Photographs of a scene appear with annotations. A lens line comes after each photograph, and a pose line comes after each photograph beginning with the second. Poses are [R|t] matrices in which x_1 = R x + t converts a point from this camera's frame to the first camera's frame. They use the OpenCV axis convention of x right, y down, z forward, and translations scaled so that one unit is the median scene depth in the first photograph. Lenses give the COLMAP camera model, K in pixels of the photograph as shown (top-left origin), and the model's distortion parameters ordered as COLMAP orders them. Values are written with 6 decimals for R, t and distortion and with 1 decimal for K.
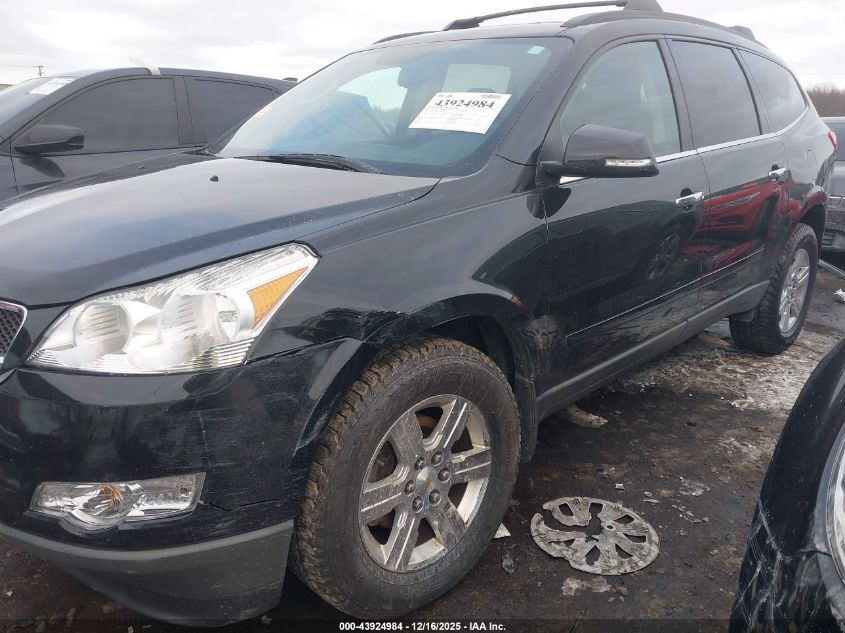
lens RADIAL K [[599.6, 0, 422.5], [0, 599.6, 316.5], [0, 0, 1]] dist [0.027360, -0.005294]
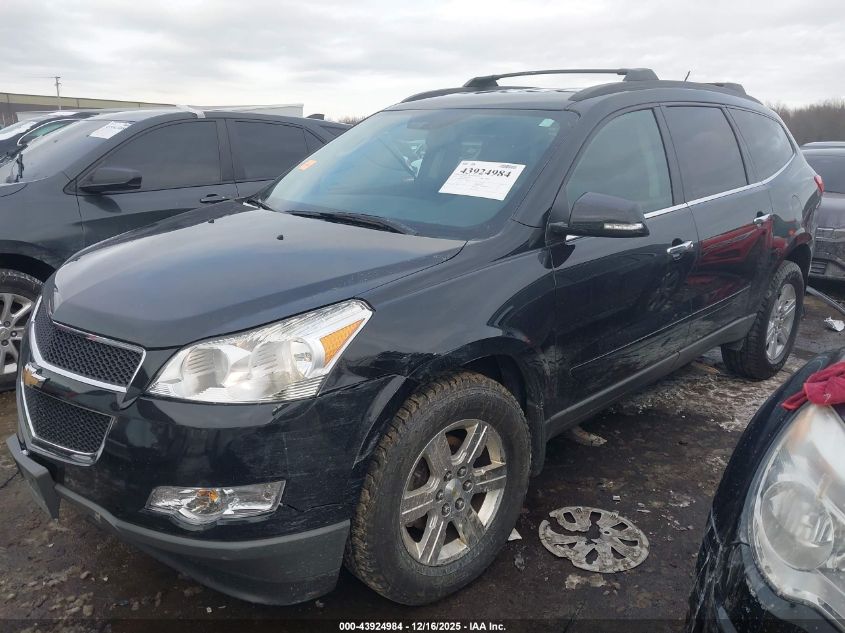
lens RADIAL K [[605.6, 0, 422.5], [0, 605.6, 316.5], [0, 0, 1]] dist [0.055482, -0.058030]
pose [[0.999885, 0.011150, -0.010275, -0.044315], [-0.011285, 0.999850, -0.013152, -0.056632], [0.010127, 0.013266, 0.999861, -0.218428]]
